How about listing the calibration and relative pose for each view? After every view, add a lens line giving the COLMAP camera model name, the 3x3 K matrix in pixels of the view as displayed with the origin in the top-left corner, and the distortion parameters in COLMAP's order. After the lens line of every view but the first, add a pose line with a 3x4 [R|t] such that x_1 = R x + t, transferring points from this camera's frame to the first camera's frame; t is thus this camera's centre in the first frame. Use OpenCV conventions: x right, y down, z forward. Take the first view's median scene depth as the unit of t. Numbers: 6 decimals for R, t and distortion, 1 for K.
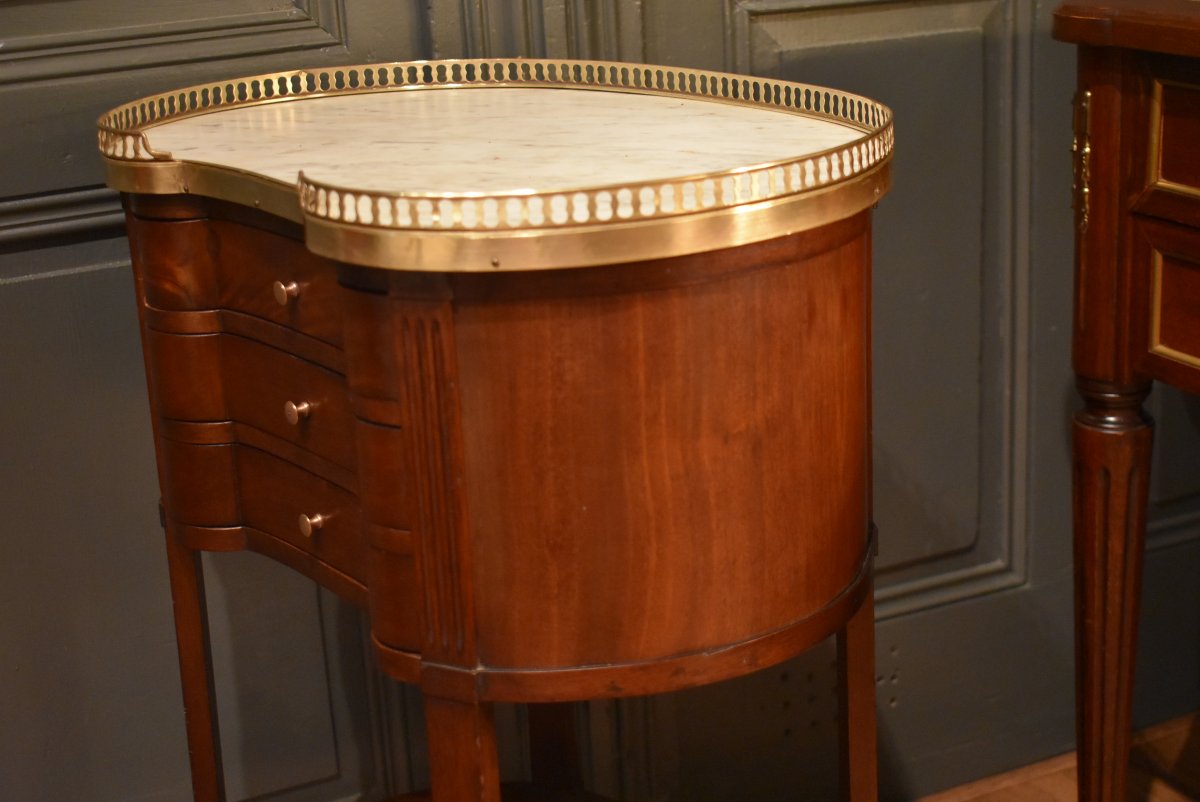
lens RADIAL K [[1861.0, 0, 604.3], [0, 1861.0, 398.6], [0, 0, 1]] dist [-0.007333, -0.073796]
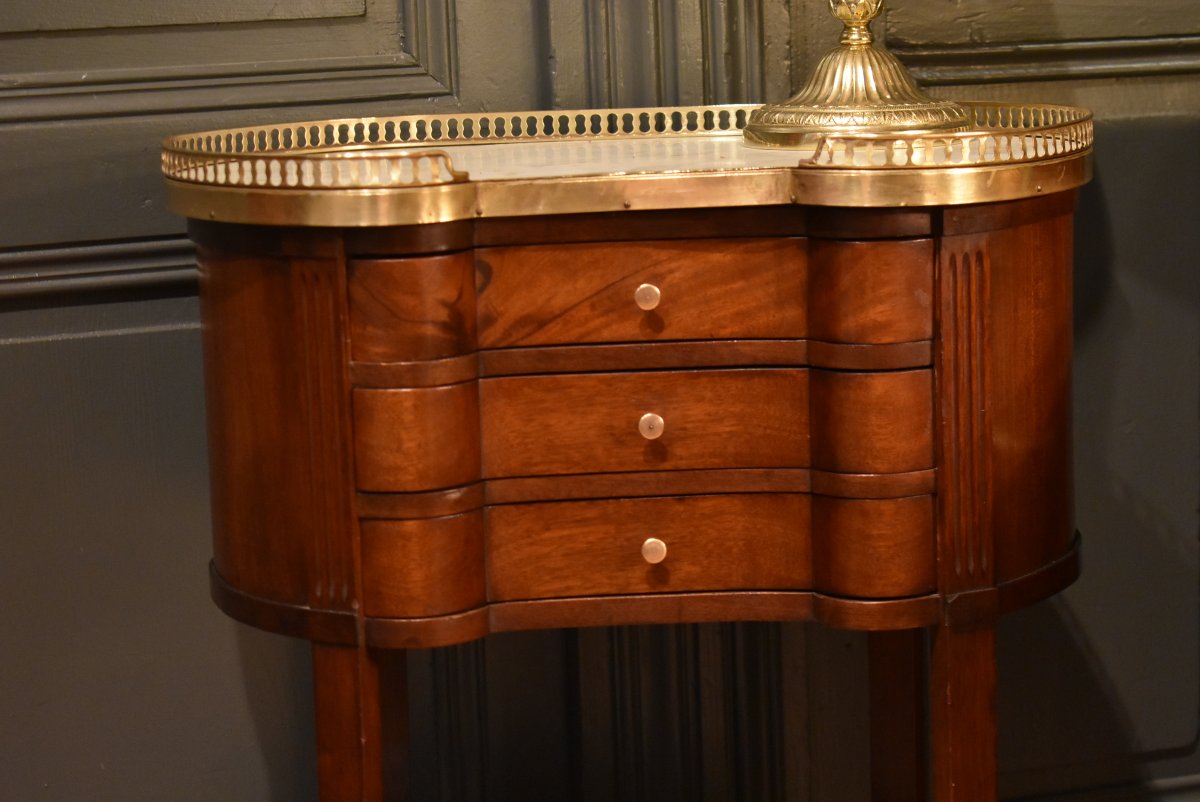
lens RADIAL K [[2695.8, 0, 600.0], [0, 2695.8, 401.0], [0, 0, 1]] dist [0.059531, 0.063756]
pose [[0.996316, 0.031511, -0.079757, 0.040096], [-0.042237, 0.989726, -0.136596, 0.136270], [0.074634, 0.139462, 0.987411, -0.271464]]
